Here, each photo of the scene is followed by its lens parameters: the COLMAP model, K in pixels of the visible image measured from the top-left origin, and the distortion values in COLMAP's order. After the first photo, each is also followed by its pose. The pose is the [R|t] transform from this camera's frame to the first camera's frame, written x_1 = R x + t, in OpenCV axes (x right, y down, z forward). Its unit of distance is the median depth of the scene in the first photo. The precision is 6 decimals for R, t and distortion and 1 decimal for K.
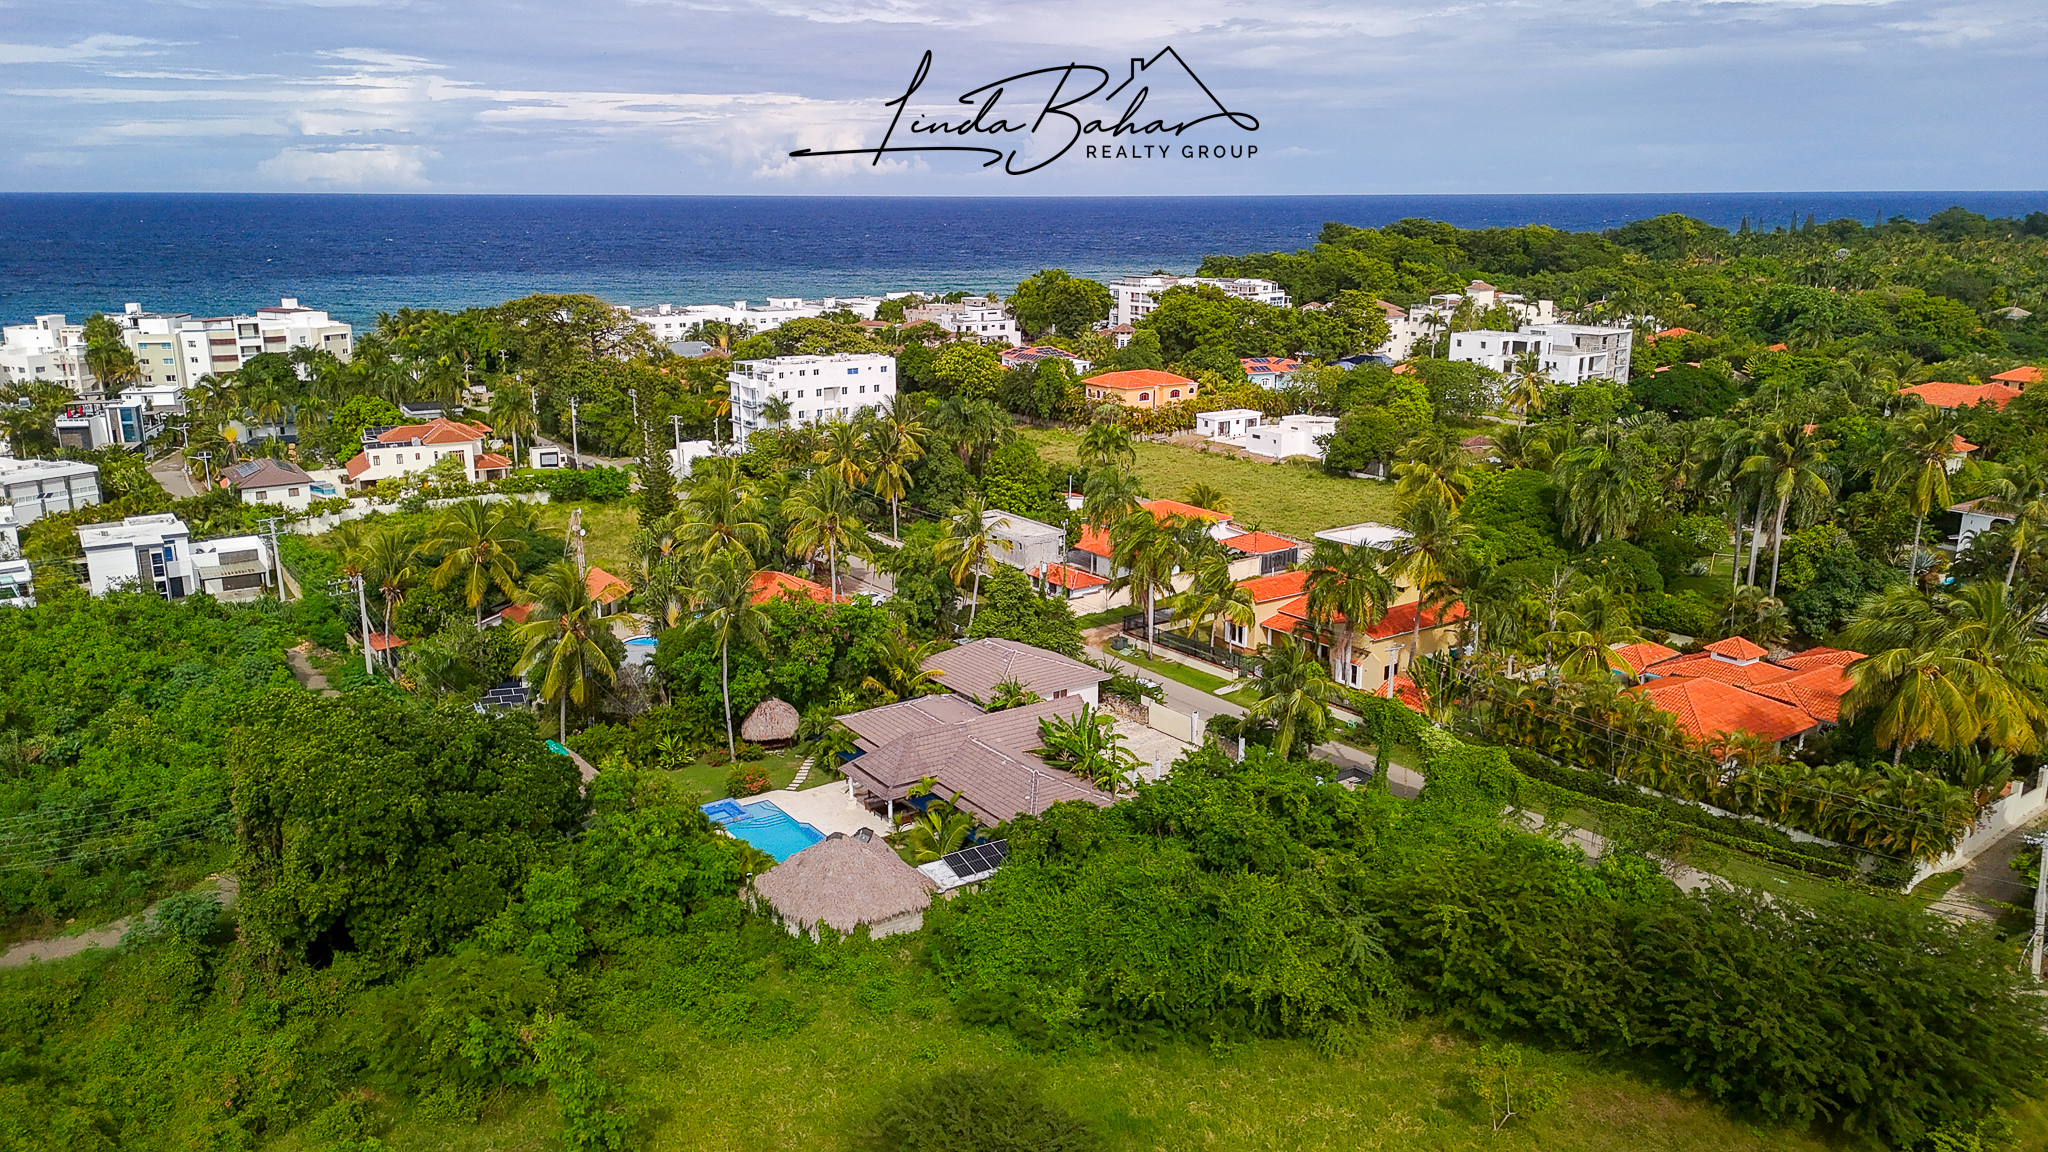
lens RADIAL K [[1503.0, 0, 1015.7], [0, 1503.0, 582.7], [0, 0, 1]] dist [0.063864, -0.056830]
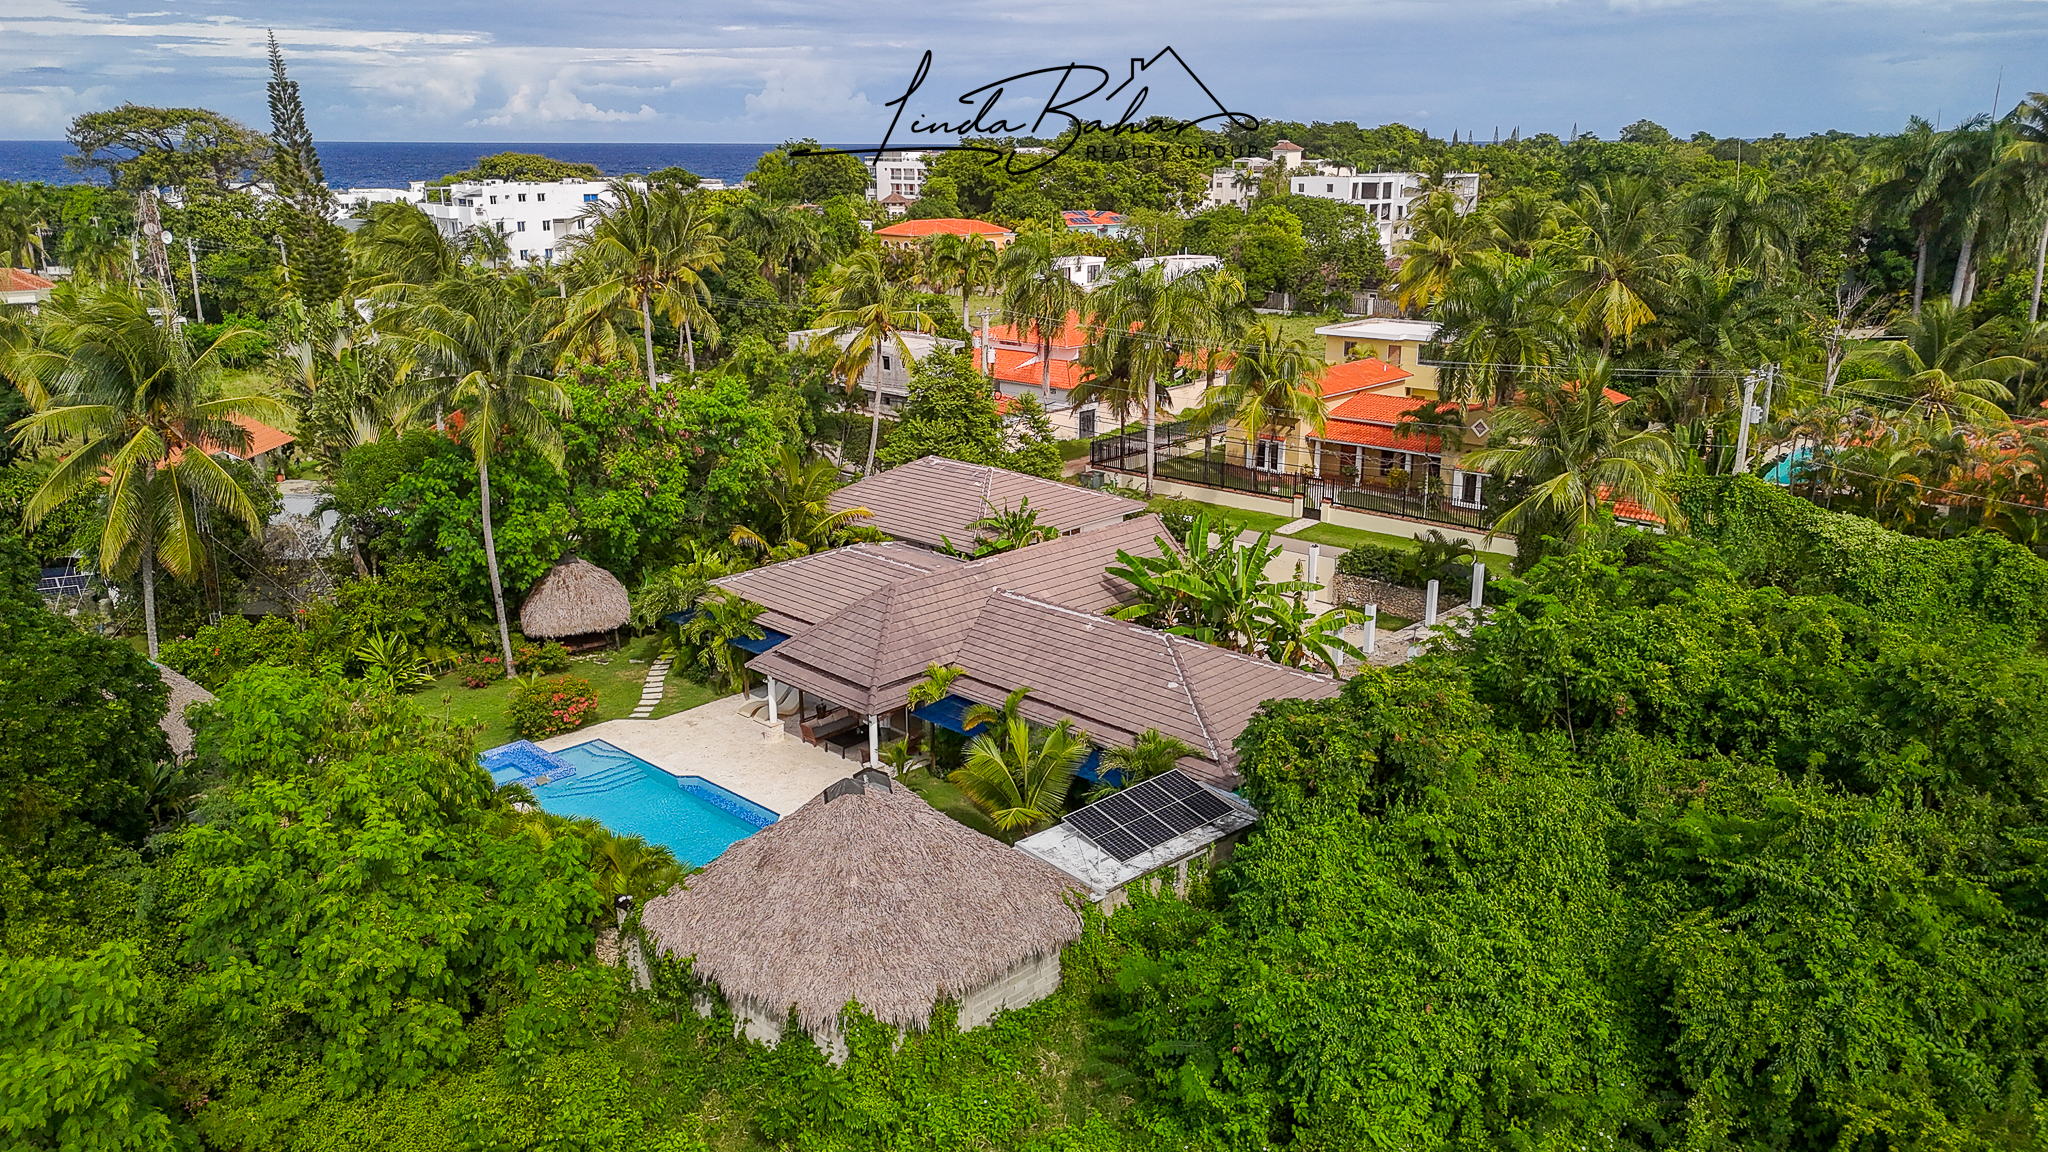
lens RADIAL K [[1503.0, 0, 1018.0], [0, 1503.0, 584.0], [0, 0, 1]] dist [0.063864, -0.056830]
pose [[0.980558, -0.055072, 0.188342, -0.102980], [0.049031, 0.998127, 0.036583, 0.069571], [-0.190004, -0.026637, 0.981422, 0.411976]]
